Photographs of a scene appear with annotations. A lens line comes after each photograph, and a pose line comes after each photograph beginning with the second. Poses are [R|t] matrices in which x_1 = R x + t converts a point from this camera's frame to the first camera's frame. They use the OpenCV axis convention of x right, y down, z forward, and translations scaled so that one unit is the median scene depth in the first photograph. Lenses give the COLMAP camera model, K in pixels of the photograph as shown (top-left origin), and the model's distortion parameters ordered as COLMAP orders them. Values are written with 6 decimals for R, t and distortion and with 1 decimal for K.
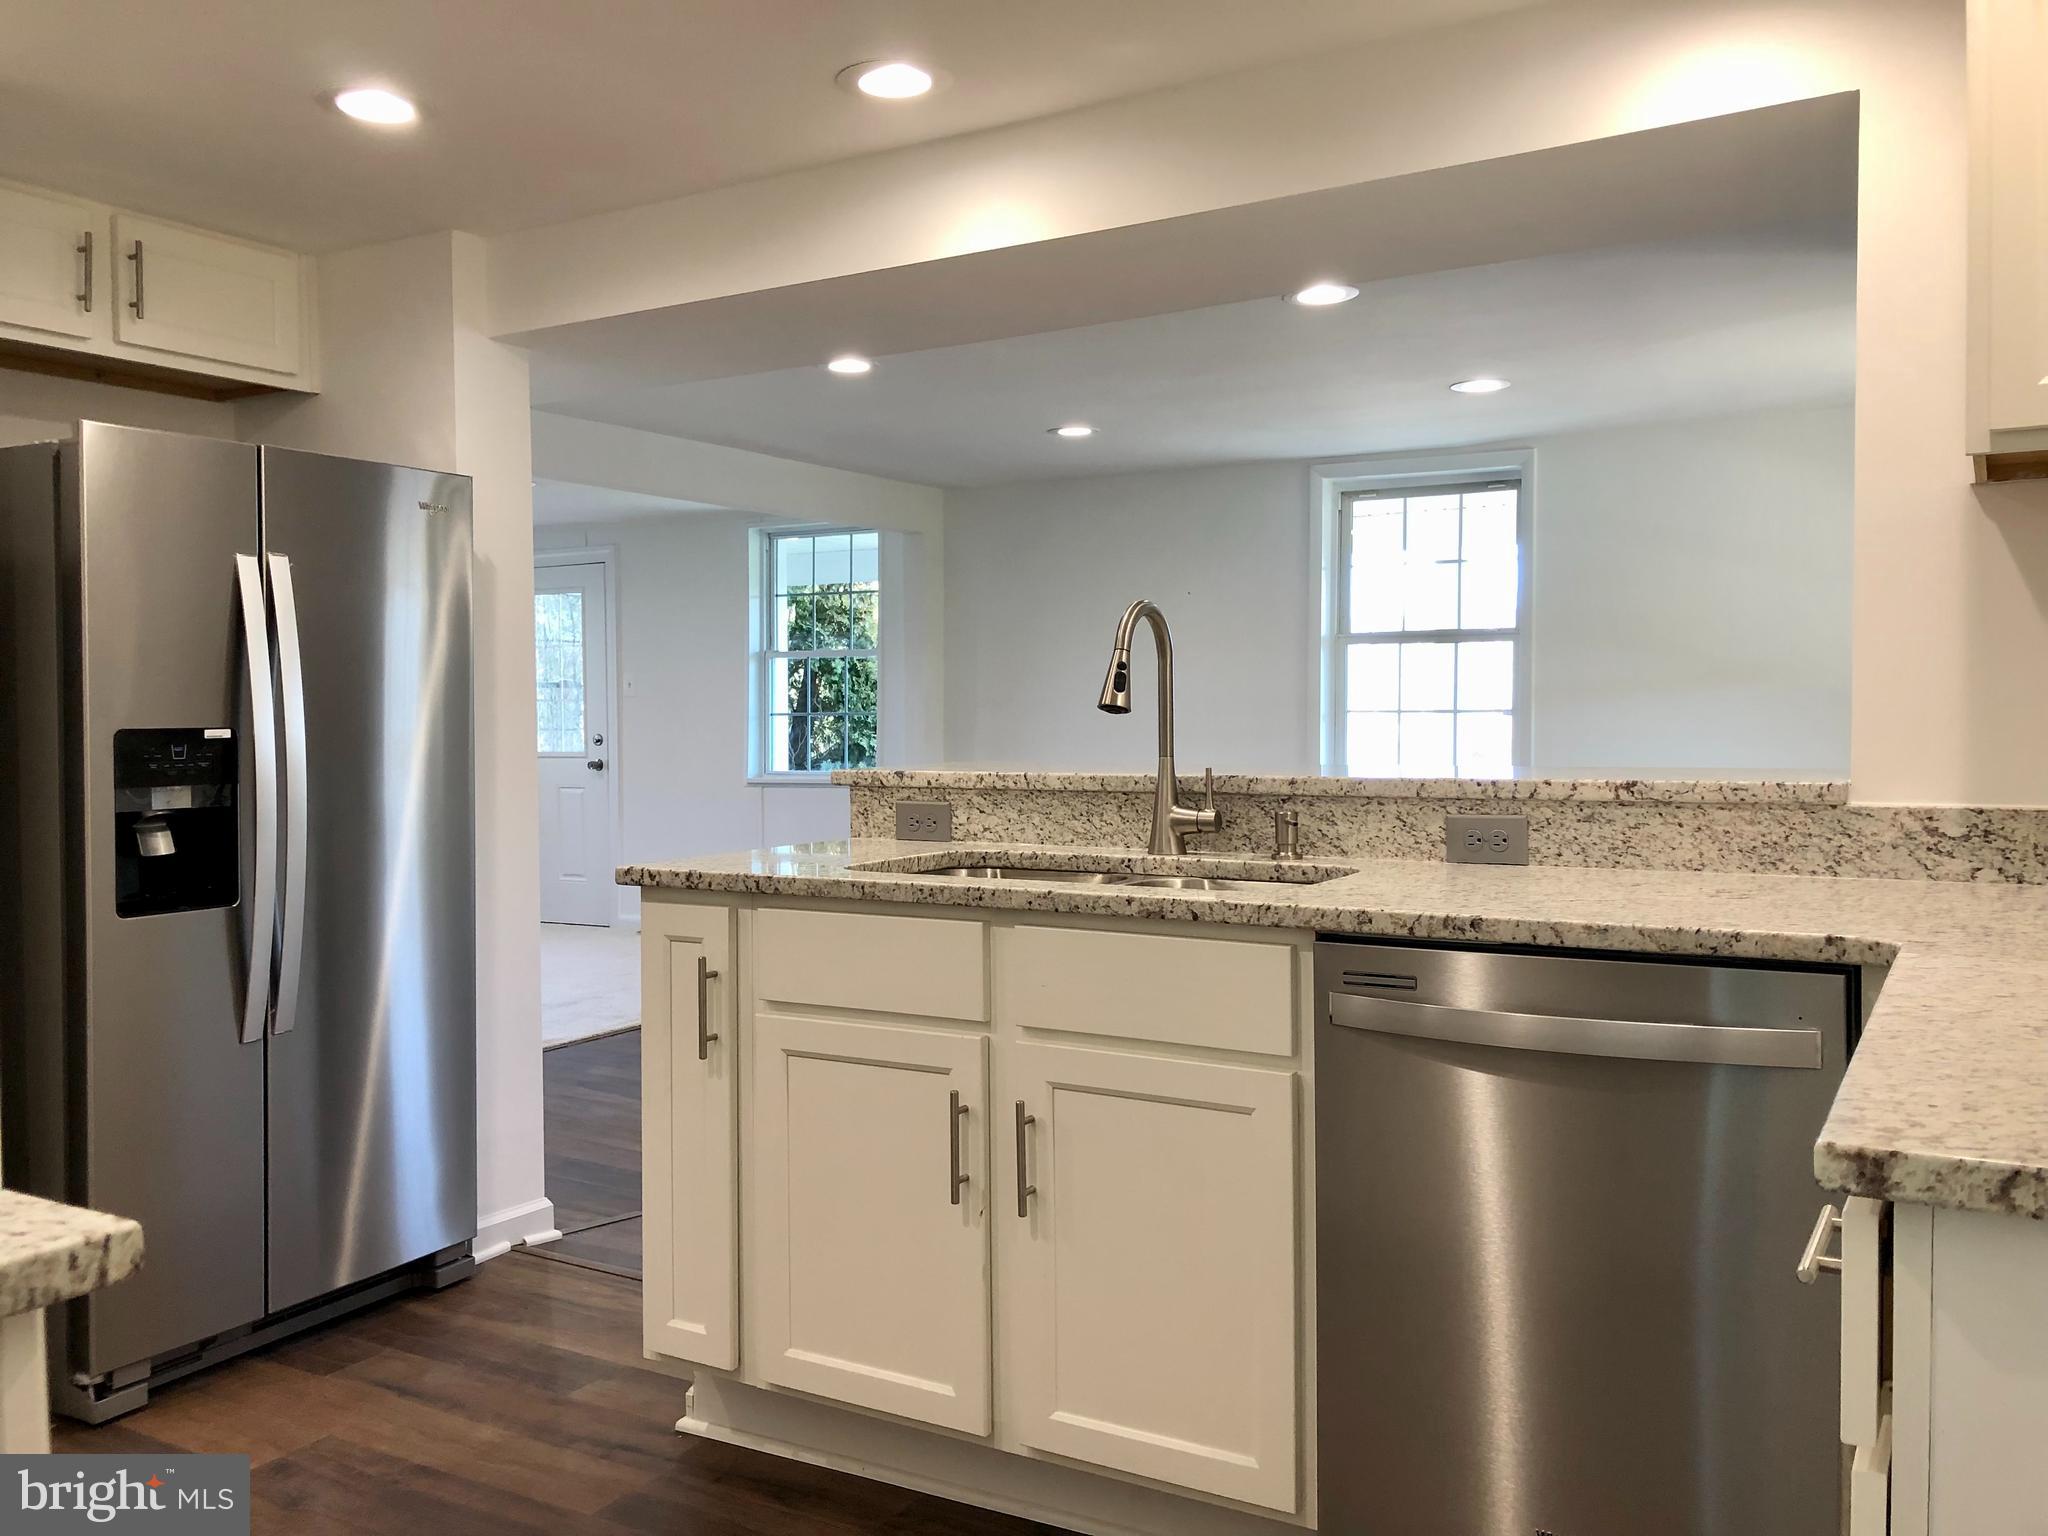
lens RADIAL K [[1625.7, 0, 1024.0], [0, 1625.7, 768.0], [0, 0, 1]] dist [-0.028638, -0.008204]
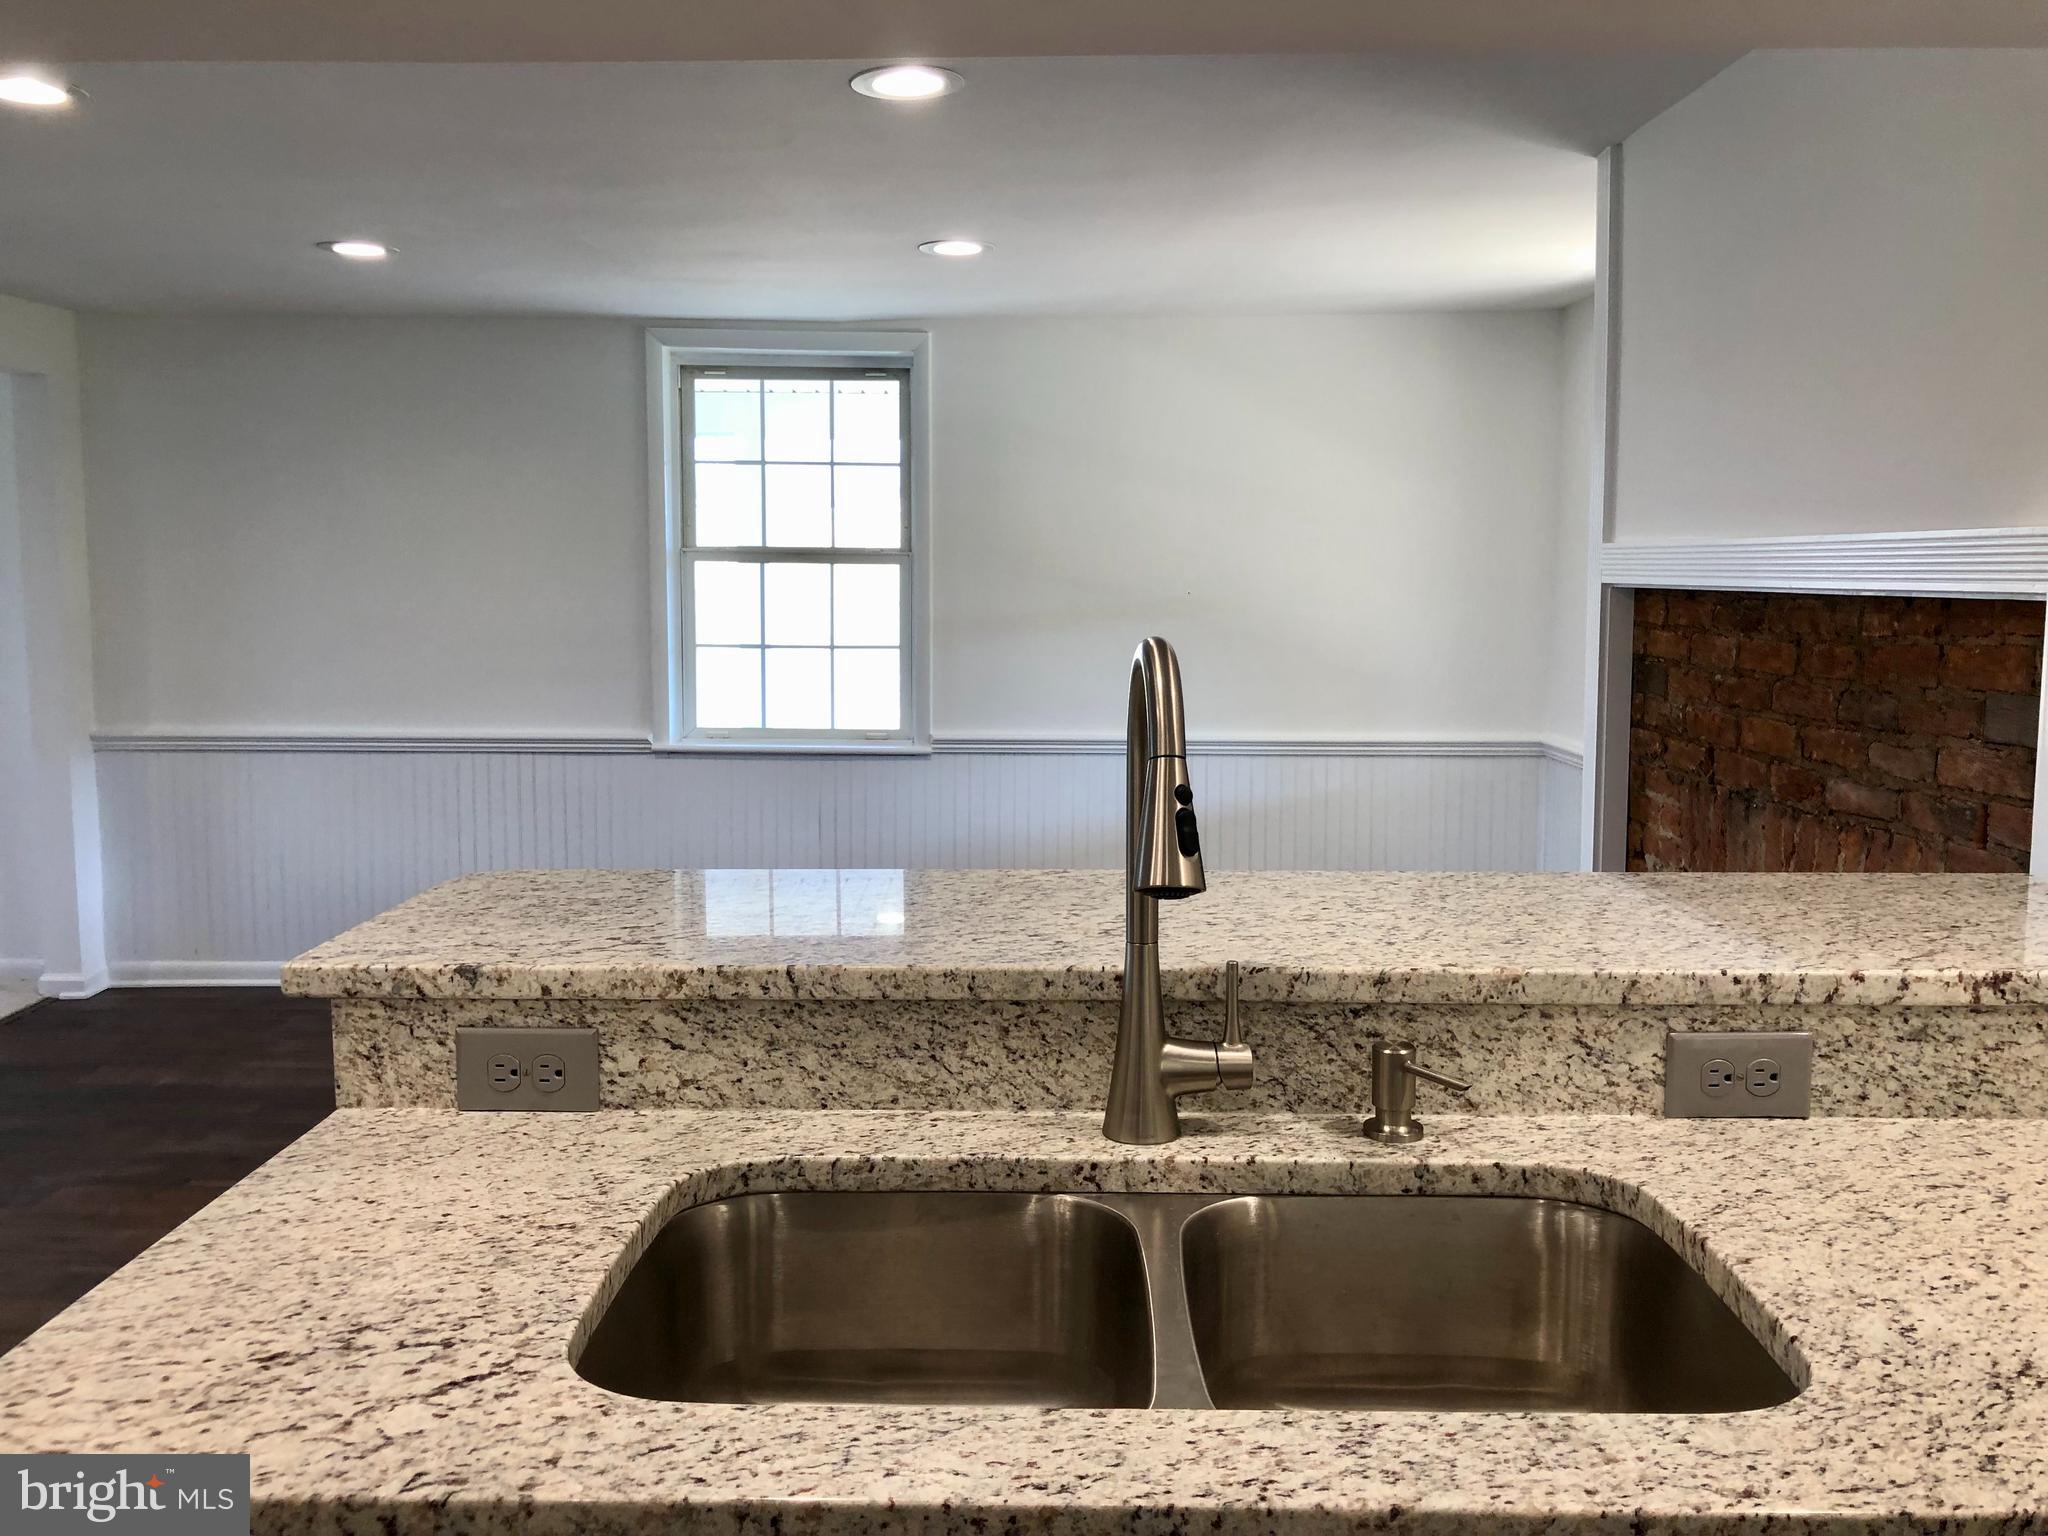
lens RADIAL K [[1639.0, 0, 1027.1], [0, 1639.0, 721.8], [0, 0, 1]] dist [0.065223, -0.114351]
pose [[0.858251, -0.031960, 0.512235, -0.201923], [0.006322, 0.998642, 0.051716, -0.102398], [-0.513192, -0.041147, 0.857287, 0.600196]]
